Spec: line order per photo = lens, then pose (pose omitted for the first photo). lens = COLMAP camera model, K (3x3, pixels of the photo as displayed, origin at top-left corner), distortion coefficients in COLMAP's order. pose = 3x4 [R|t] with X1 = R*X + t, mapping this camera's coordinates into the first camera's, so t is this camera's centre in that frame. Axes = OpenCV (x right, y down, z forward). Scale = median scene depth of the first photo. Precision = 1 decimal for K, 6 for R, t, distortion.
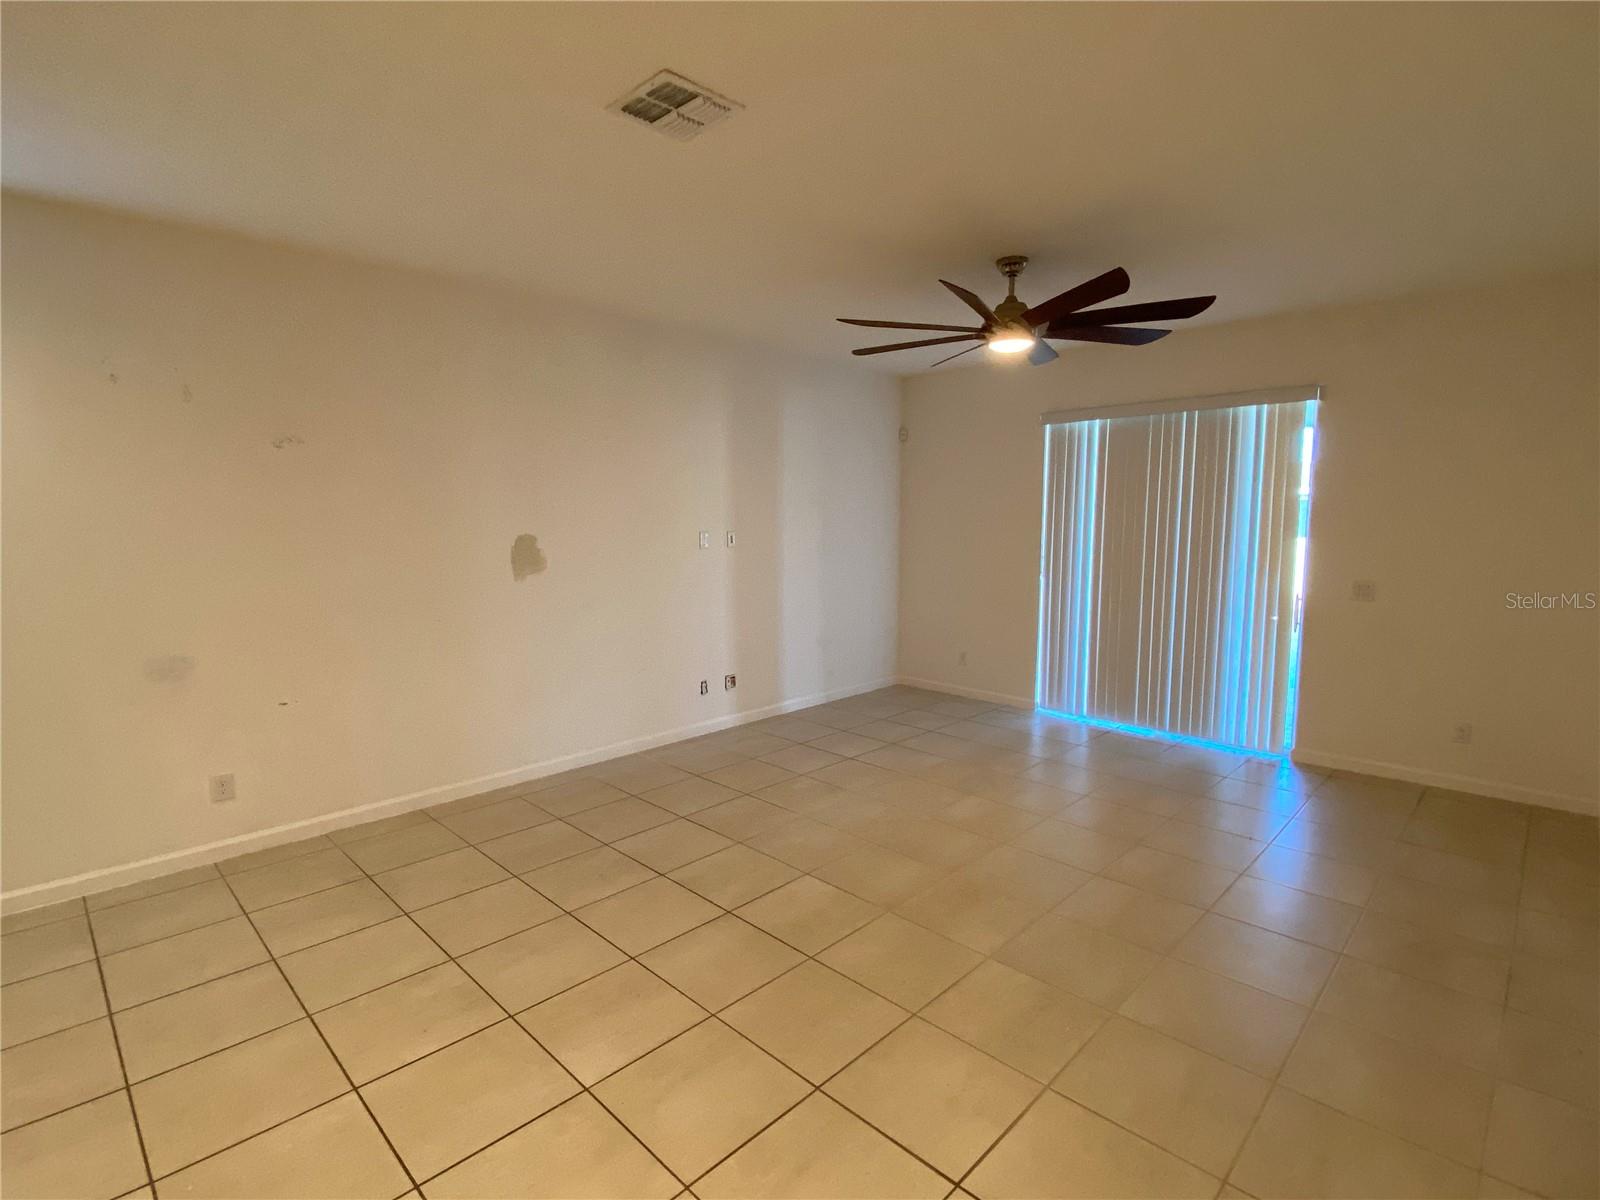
lens RADIAL K [[771.6, 0, 794.8], [0, 771.6, 602.6], [0, 0, 1]] dist [0.023388, -0.026517]
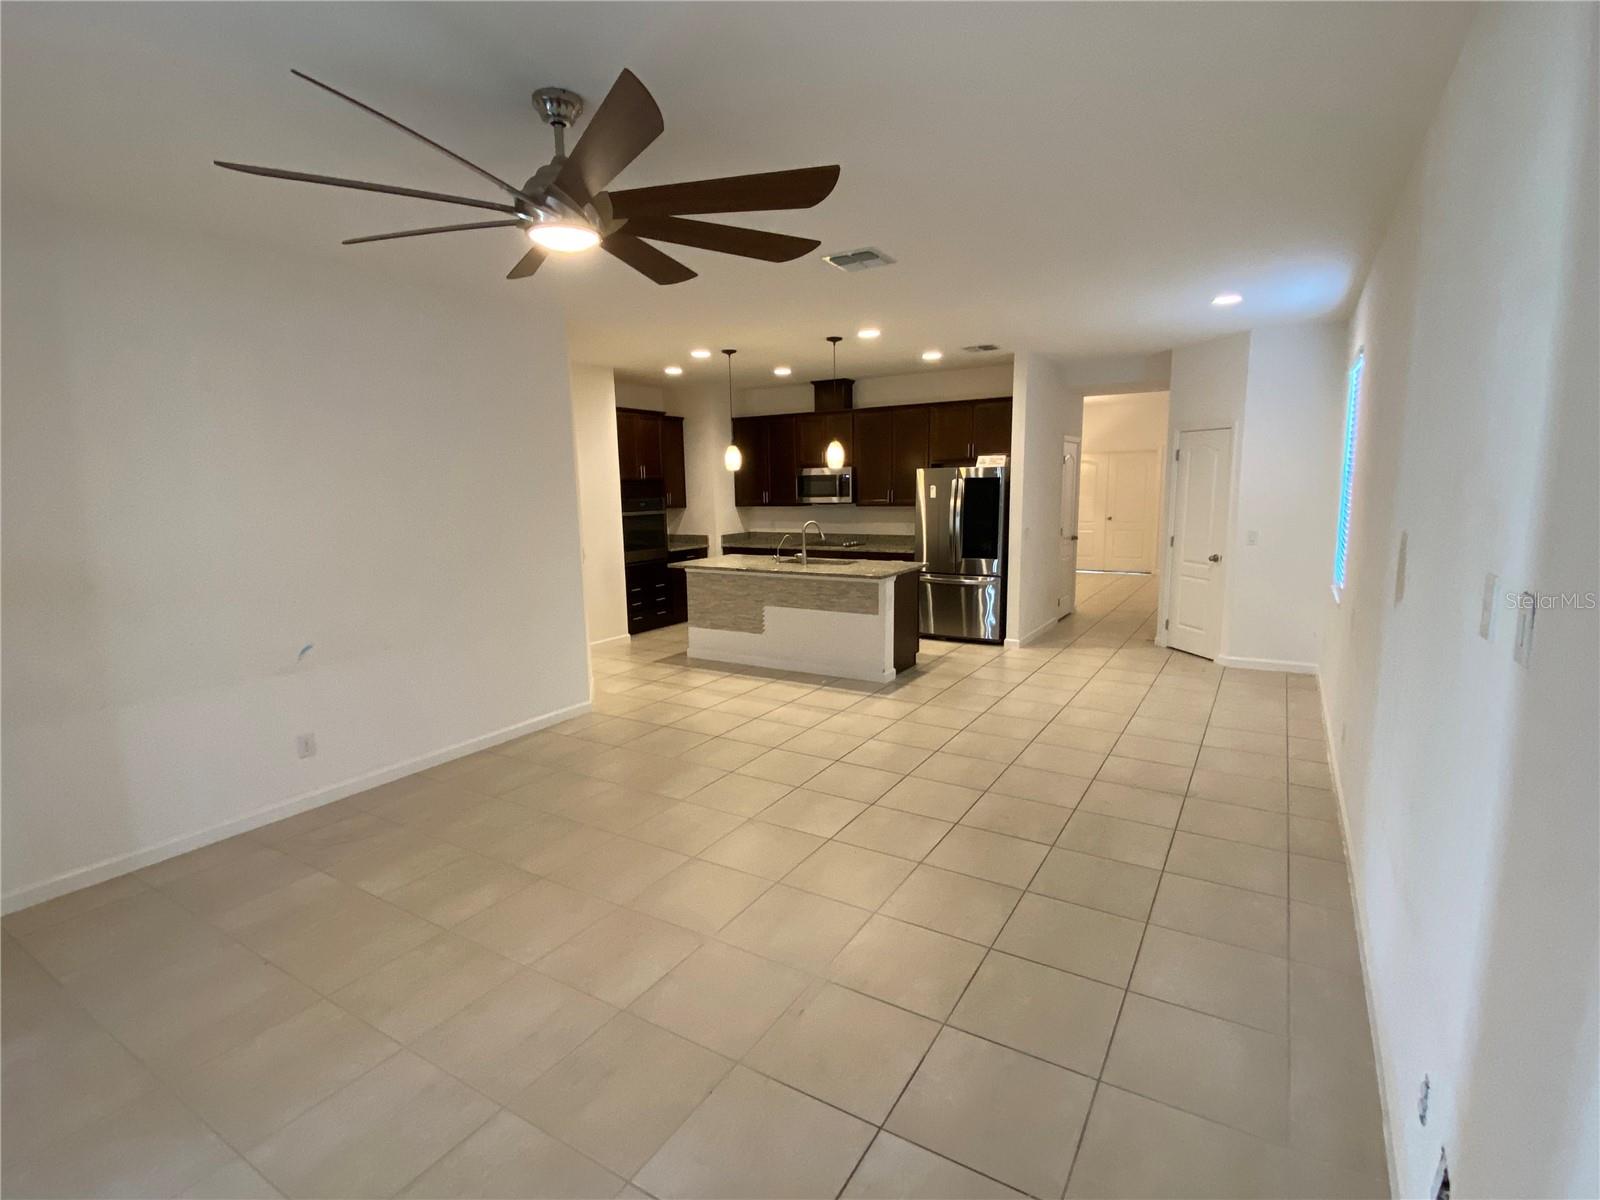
lens RADIAL K [[771.6, 0, 794.8], [0, 771.6, 602.6], [0, 0, 1]] dist [0.023388, -0.026517]
pose [[-0.974484, 0.052079, -0.218332, 0.176822], [-0.008098, 0.963920, 0.266069, -0.154608], [0.224312, 0.261048, -0.938903, 1.215217]]
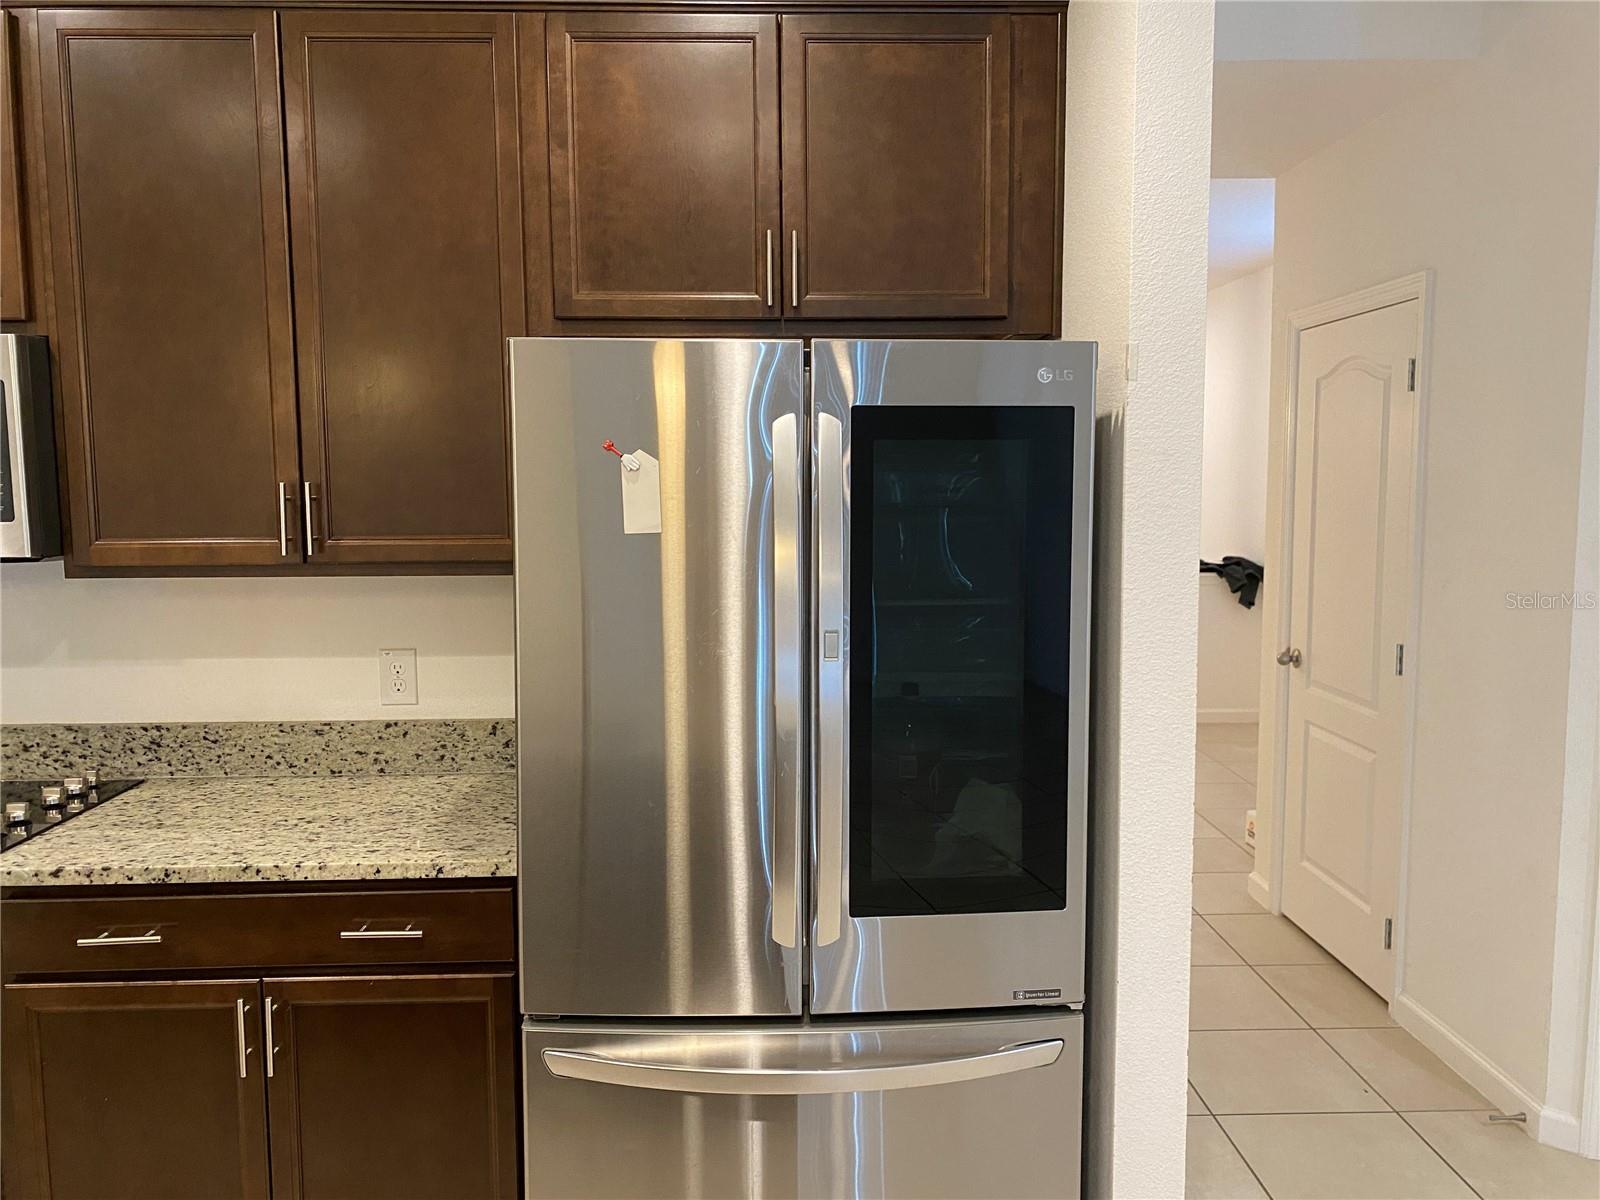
lens RADIAL K [[1233.2, 0, 807.7], [0, 1233.2, 585.5], [0, 0, 1]] dist [0.011595, -0.001677]
pose [[-0.688937, 0.072364, -0.721200, -0.185500], [-0.079003, 0.981579, 0.173958, -0.010461], [0.720502, 0.176823, -0.670529, 0.127568]]
